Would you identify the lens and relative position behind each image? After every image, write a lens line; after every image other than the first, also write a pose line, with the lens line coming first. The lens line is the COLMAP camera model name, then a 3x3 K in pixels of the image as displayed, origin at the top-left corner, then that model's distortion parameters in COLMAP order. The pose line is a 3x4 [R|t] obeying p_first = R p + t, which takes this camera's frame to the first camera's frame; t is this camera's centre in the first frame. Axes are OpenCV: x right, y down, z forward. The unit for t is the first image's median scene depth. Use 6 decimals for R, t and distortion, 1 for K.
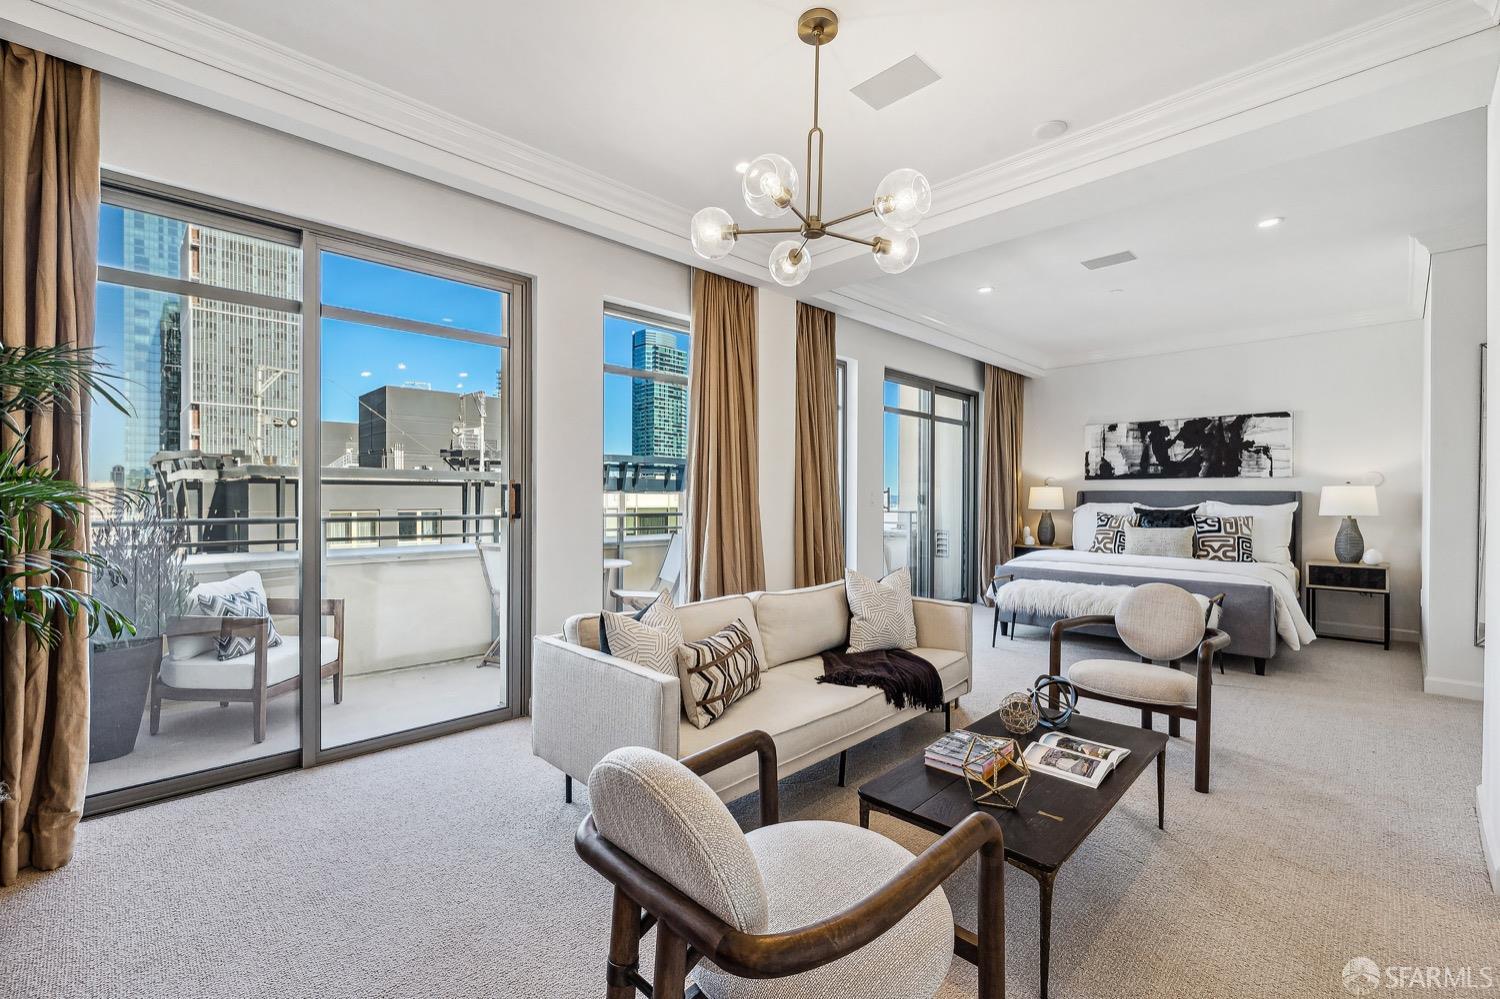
lens RADIAL K [[660.0, 0, 750.0], [0, 660.0, 499.5], [0, 0, 1]] dist [0.000364, 0.000056]
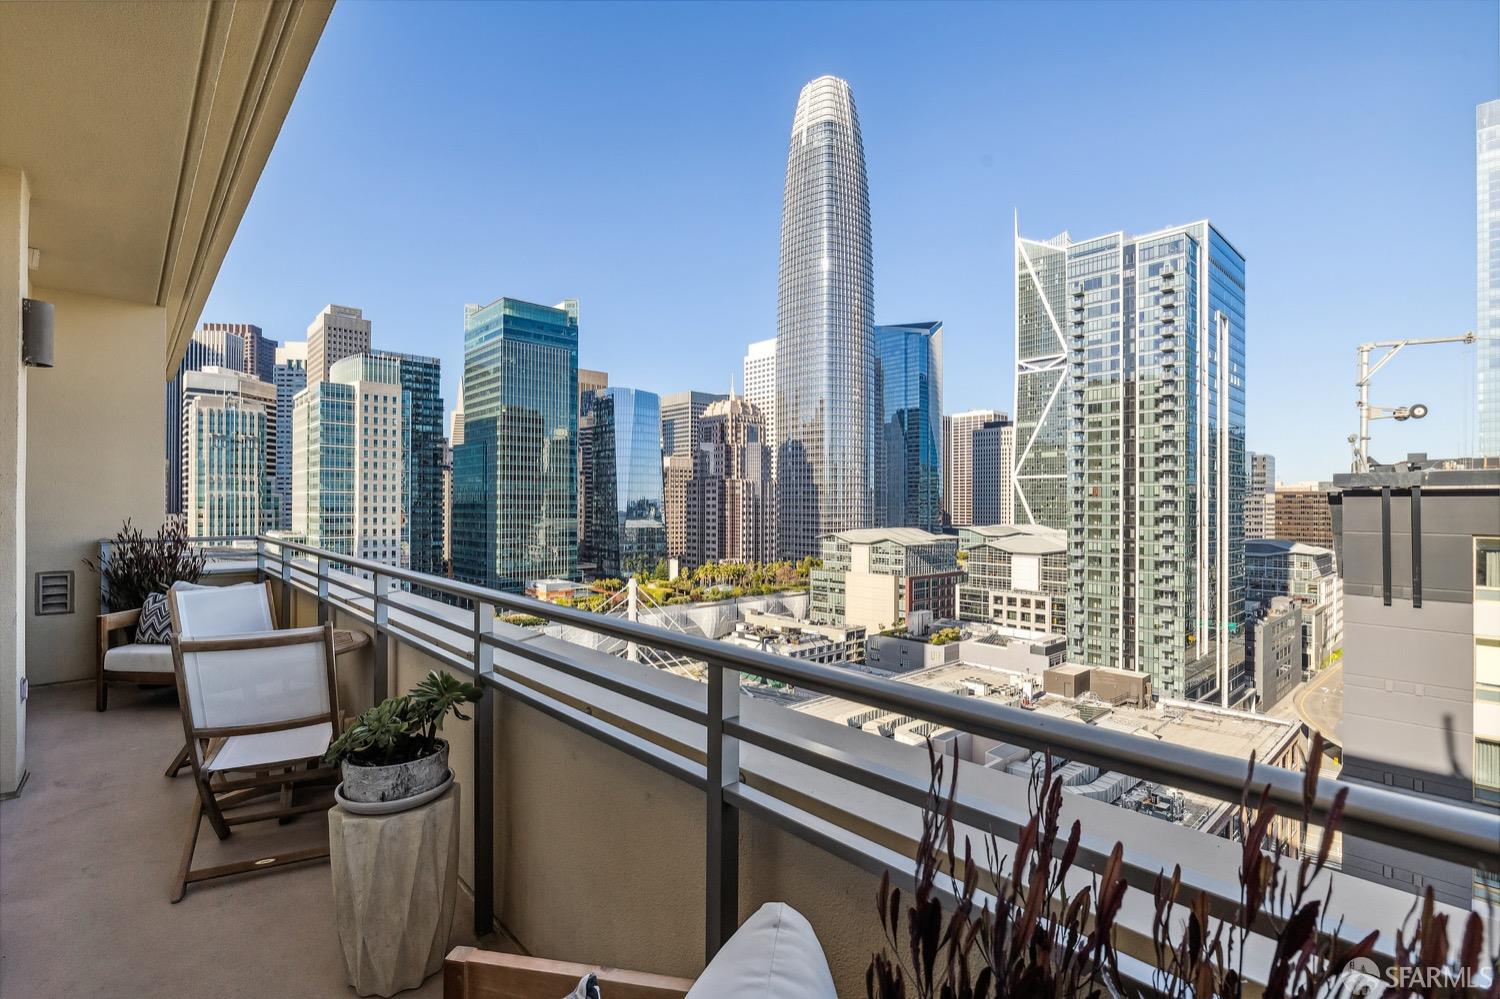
lens RADIAL K [[683.9, 0, 750.0], [0, 683.9, 499.5], [0, 0, 1]] dist [-0.002343, 0.000060]
pose [[-0.053669, -0.010961, -0.998499, 0.439824], [-0.009377, 0.999901, -0.010472, 0.001947], [0.998515, 0.008800, -0.053766, 0.504965]]
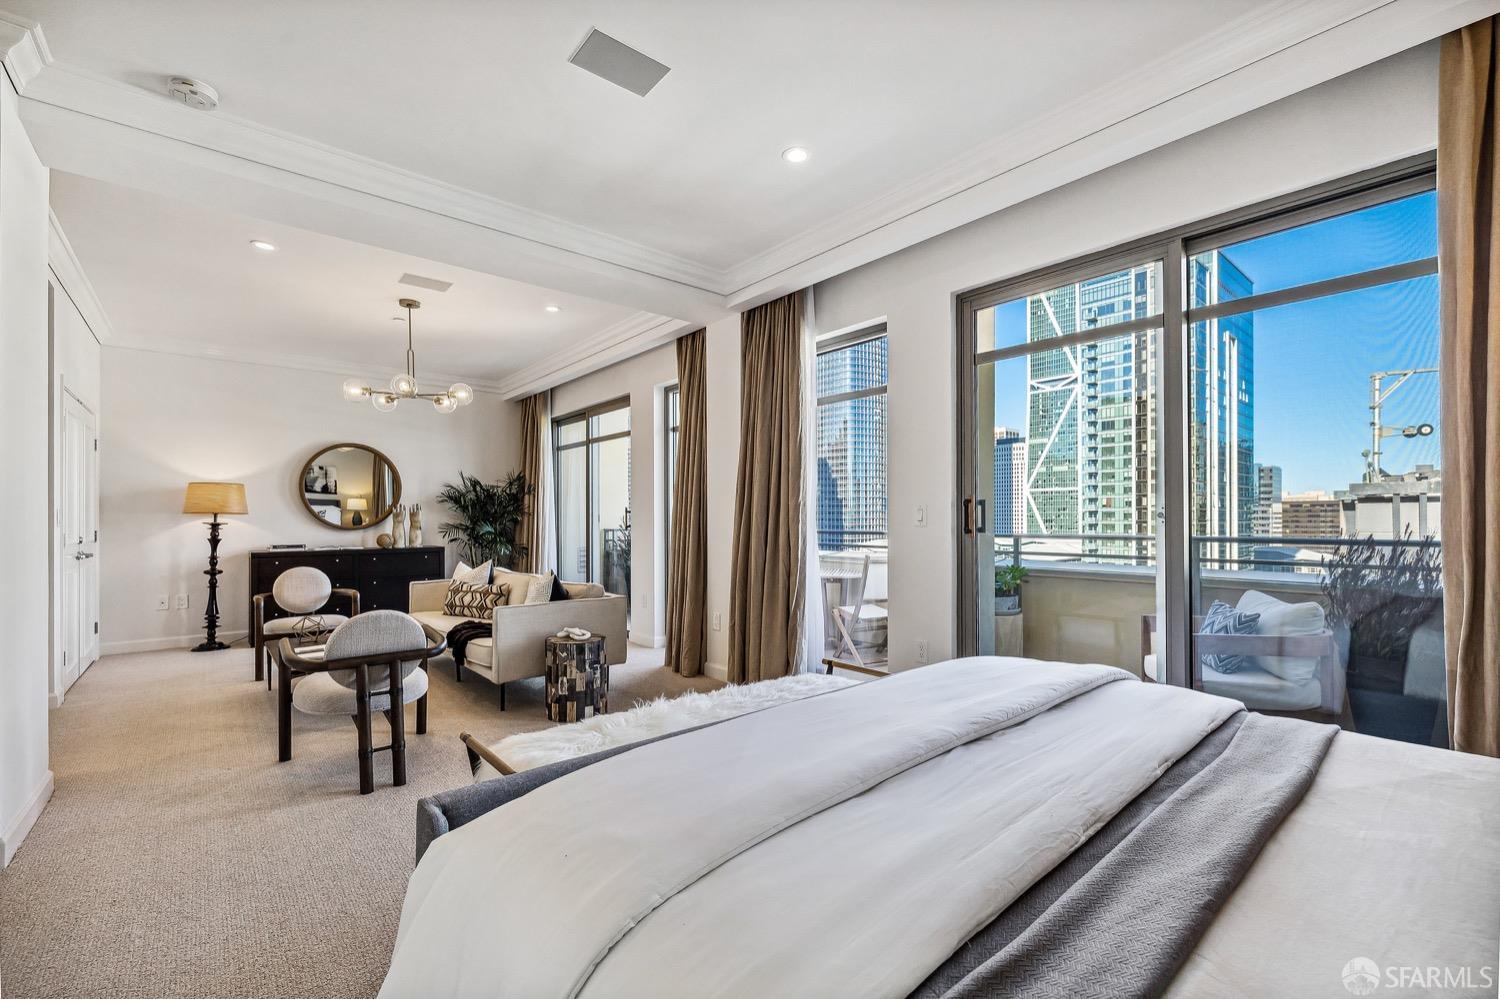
lens RADIAL K [[626.2, 0, 744.4], [0, 626.2, 516.9], [0, 0, 1]] dist [0.001430, -0.000095]
pose [[-0.106258, -0.004000, -0.994331, 0.448013], [-0.002443, 0.999990, -0.003761, 0.002414], [0.994336, 0.002029, -0.106266, 0.497916]]
